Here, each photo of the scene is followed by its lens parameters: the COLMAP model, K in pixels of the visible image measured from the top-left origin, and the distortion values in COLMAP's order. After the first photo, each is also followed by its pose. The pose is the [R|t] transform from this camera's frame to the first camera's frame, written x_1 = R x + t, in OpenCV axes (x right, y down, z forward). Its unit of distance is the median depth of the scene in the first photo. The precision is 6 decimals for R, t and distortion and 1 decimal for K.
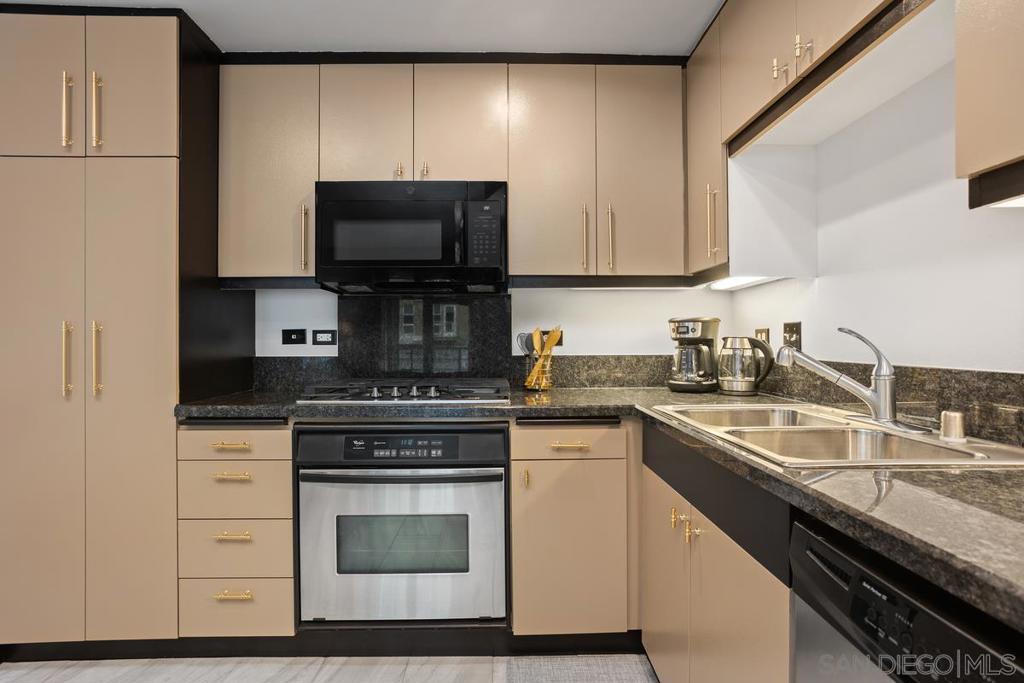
lens RADIAL K [[519.8, 0, 512.2], [0, 519.8, 344.9], [0, 0, 1]] dist [-0.026129, 0.000501]
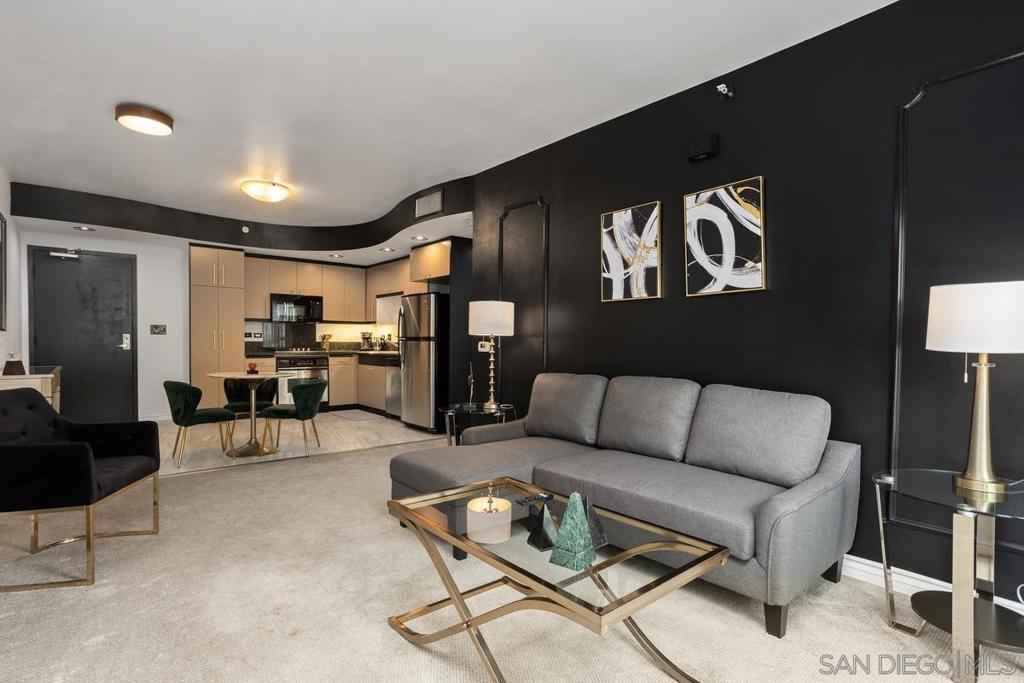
lens RADIAL K [[499.5, 0, 506.3], [0, 499.5, 338.4], [0, 0, 1]] dist [-0.052185, 0.034426]
pose [[0.772923, 0.013303, 0.634360, -1.325681], [-0.006110, 0.999890, -0.013523, 0.042895], [-0.634470, 0.006576, 0.772919, -2.797090]]
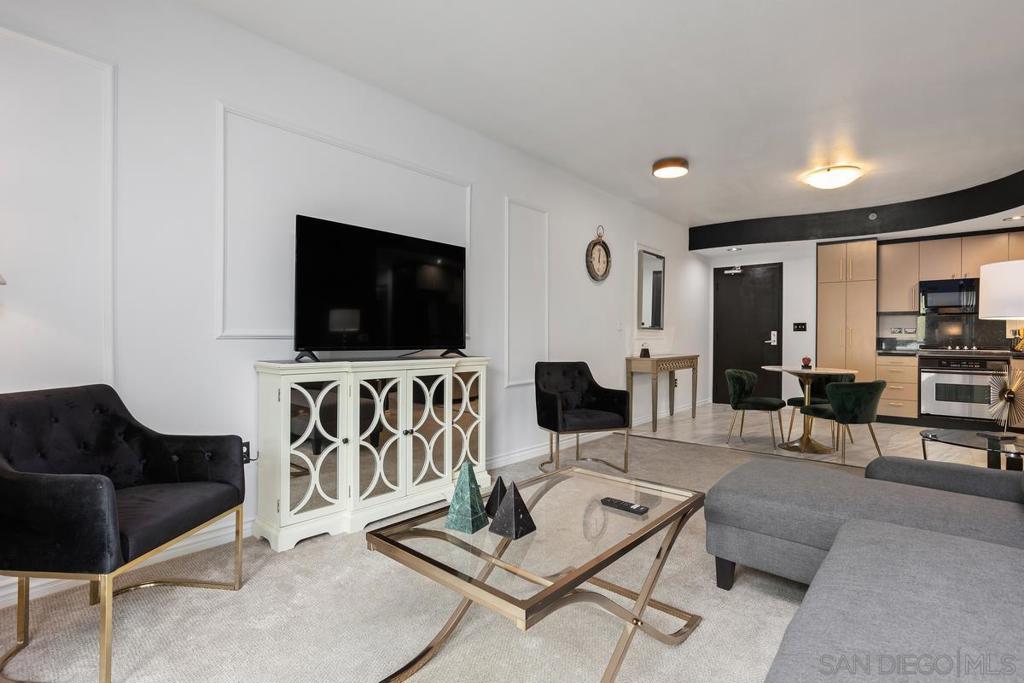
lens RADIAL K [[499.5, 0, 506.3], [0, 499.5, 338.4], [0, 0, 1]] dist [-0.052185, 0.034426]
pose [[0.748547, 0.009449, -0.663014, -0.284177], [-0.012815, 0.999918, -0.000218, 0.064597], [0.662958, 0.008660, 0.748607, -2.908393]]
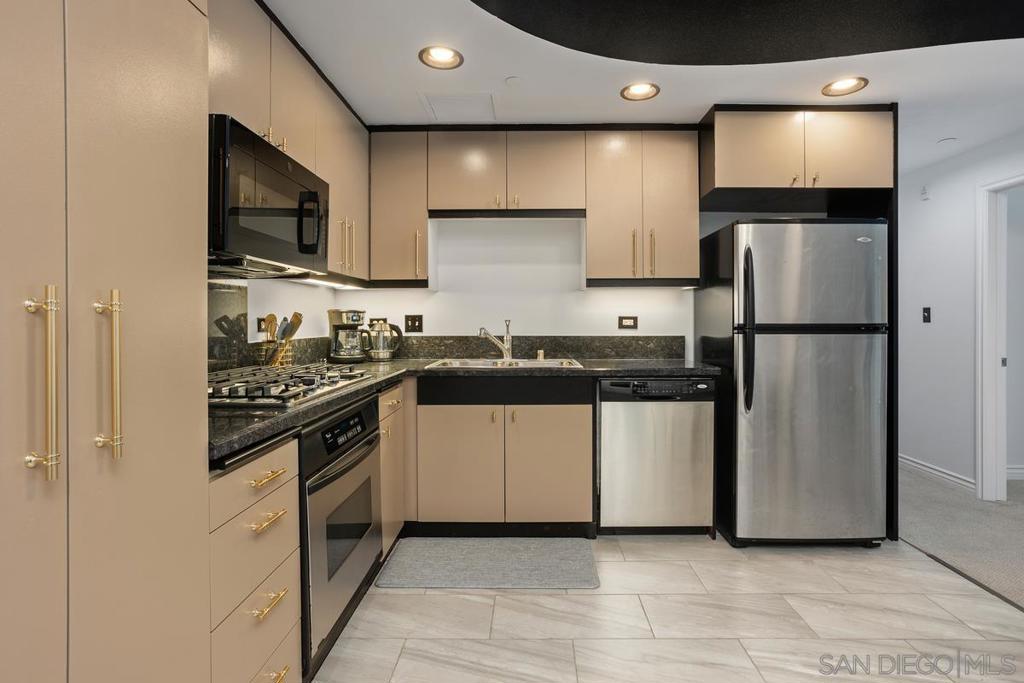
lens RADIAL K [[514.6, 0, 537.2], [0, 514.6, 319.9], [0, 0, 1]] dist [-0.000286, 0.000664]
pose [[0.003806, 0.004227, 0.999984, -1.119153], [0.010026, 0.999941, -0.004265, -0.015185], [-0.999942, 0.010042, 0.003764, 0.545345]]
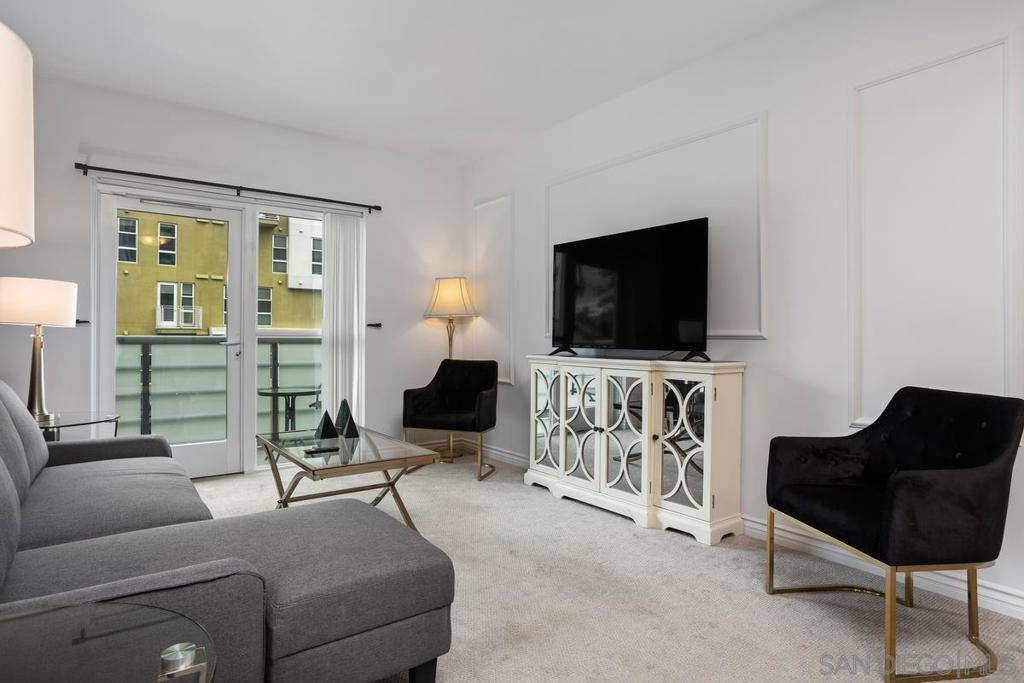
lens RADIAL K [[570.3, 0, 514.3], [0, 570.3, 339.7], [0, 0, 1]] dist [-0.052776, 0.039046]
pose [[-0.813356, -0.000779, -0.581766, -0.265399], [-0.007824, 0.999923, 0.009600, 0.060772], [0.581714, 0.012360, -0.813300, -0.745438]]
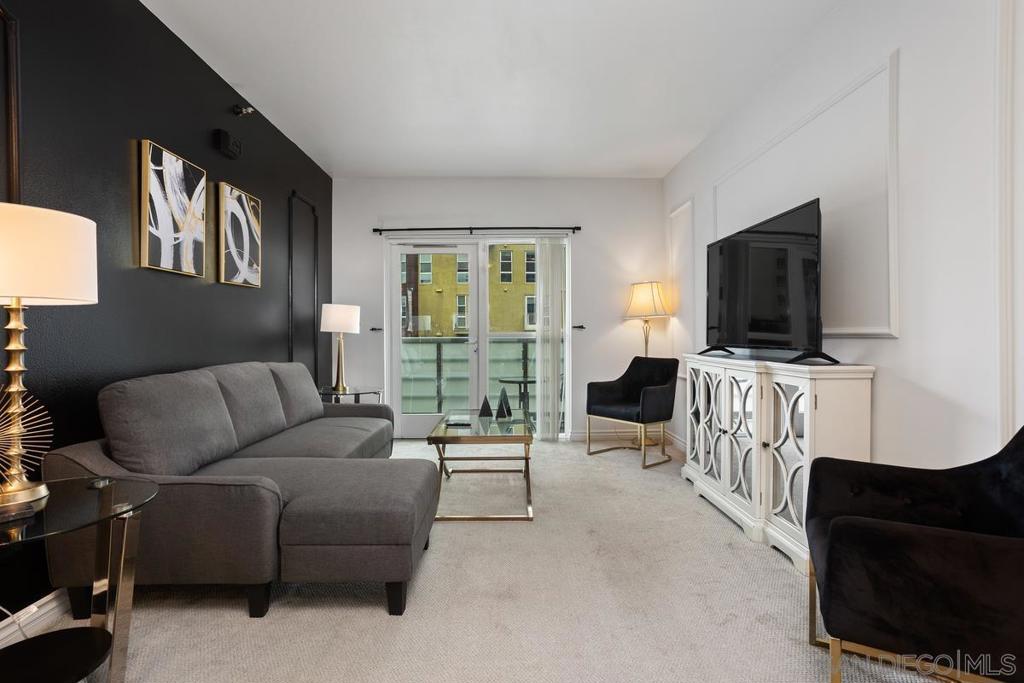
lens RADIAL K [[499.5, 0, 506.3], [0, 499.5, 338.4], [0, 0, 1]] dist [-0.052185, 0.034426]
pose [[-0.999885, 0.006240, 0.013847, -0.850724], [0.006403, 0.999910, 0.011788, 0.052105], [-0.013772, 0.011875, -0.999835, -0.529898]]
